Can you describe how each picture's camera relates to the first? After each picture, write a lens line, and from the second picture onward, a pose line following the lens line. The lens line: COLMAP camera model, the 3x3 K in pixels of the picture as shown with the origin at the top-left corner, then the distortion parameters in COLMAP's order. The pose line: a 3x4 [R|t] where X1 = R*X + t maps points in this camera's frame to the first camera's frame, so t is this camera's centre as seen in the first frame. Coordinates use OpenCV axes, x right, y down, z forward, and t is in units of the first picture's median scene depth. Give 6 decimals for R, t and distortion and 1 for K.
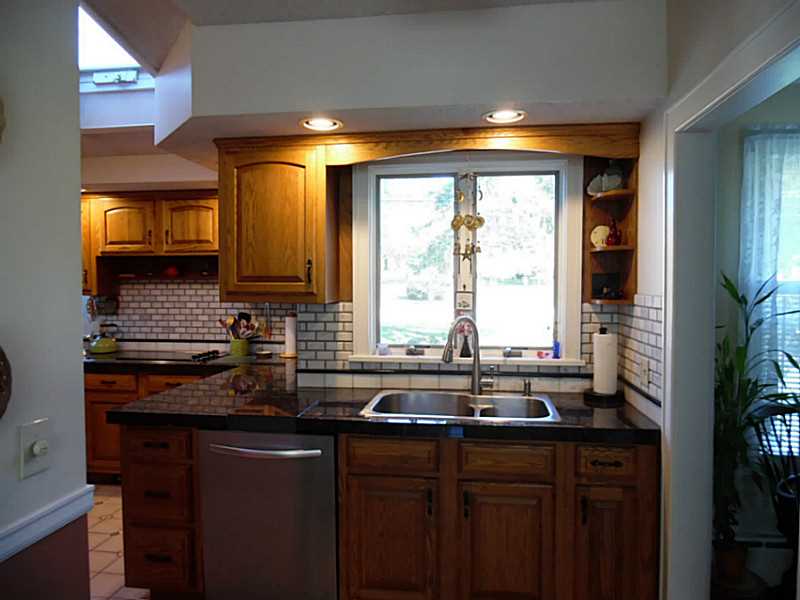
lens RADIAL K [[560.6, 0, 401.5], [0, 560.6, 302.1], [0, 0, 1]] dist [-0.002750, 0.009176]
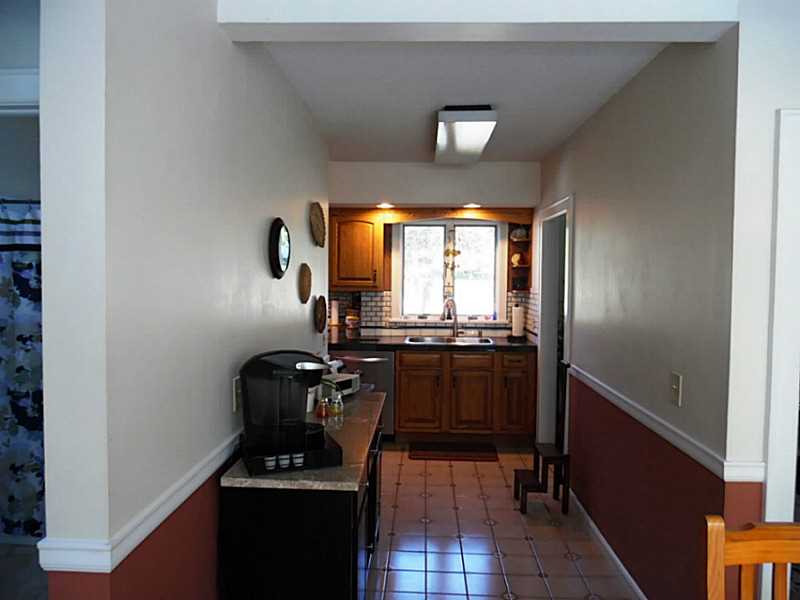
lens RADIAL K [[570.4, 0, 397.4], [0, 570.4, 294.6], [0, 0, 1]] dist [-0.019098, -0.000667]
pose [[0.995699, 0.005779, 0.092464, -0.260894], [-0.005714, 0.999983, -0.000975, 0.014436], [-0.092468, 0.000442, 0.995716, -1.004935]]
